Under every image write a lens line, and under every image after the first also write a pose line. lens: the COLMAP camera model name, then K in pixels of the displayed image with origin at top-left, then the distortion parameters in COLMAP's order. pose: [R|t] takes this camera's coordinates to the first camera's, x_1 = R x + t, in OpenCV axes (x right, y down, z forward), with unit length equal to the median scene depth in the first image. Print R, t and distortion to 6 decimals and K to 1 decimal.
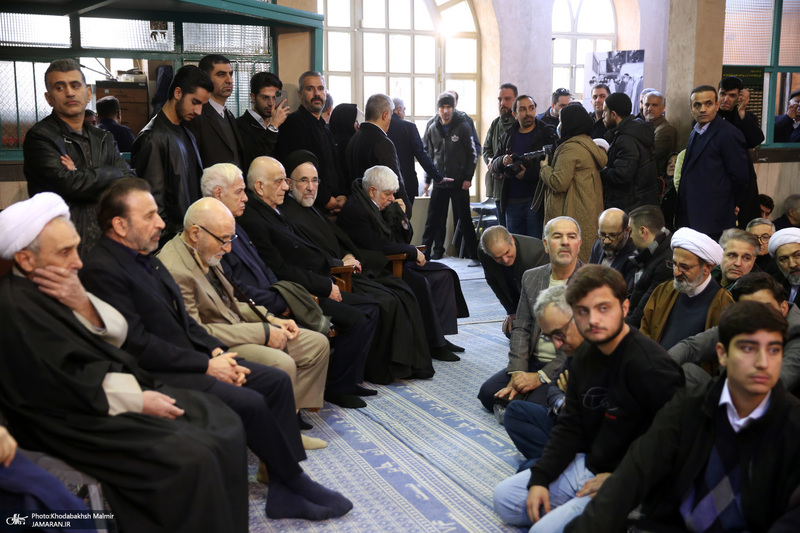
lens RADIAL K [[1026.9, 0, 400.0], [0, 1026.9, 266.5], [0, 0, 1]] dist [0.014131, 0.023426]
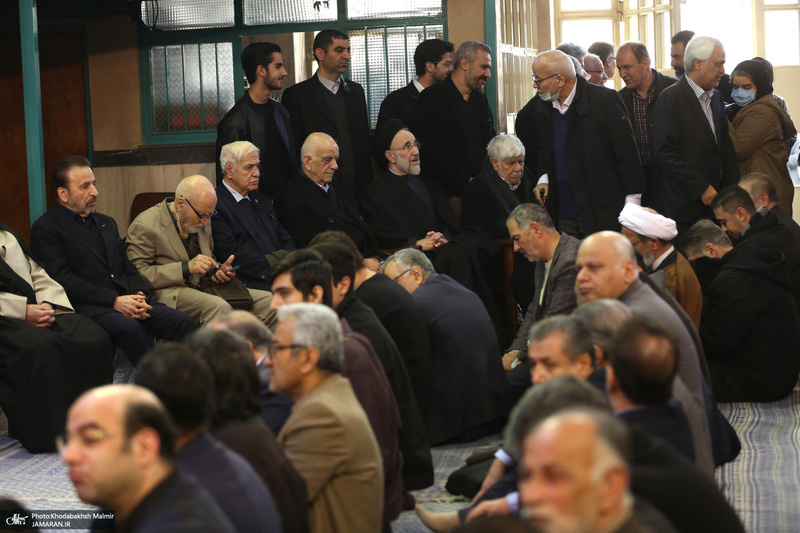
lens RADIAL K [[2028.0, 0, 400.0], [0, 2028.0, 266.5], [0, 0, 1]] dist [-0.096602, -0.534854]
pose [[0.873900, -0.016267, -0.485833, 1.107884], [-0.003780, 0.999182, -0.040254, 0.126478], [0.486091, 0.037014, 0.873124, -0.842713]]
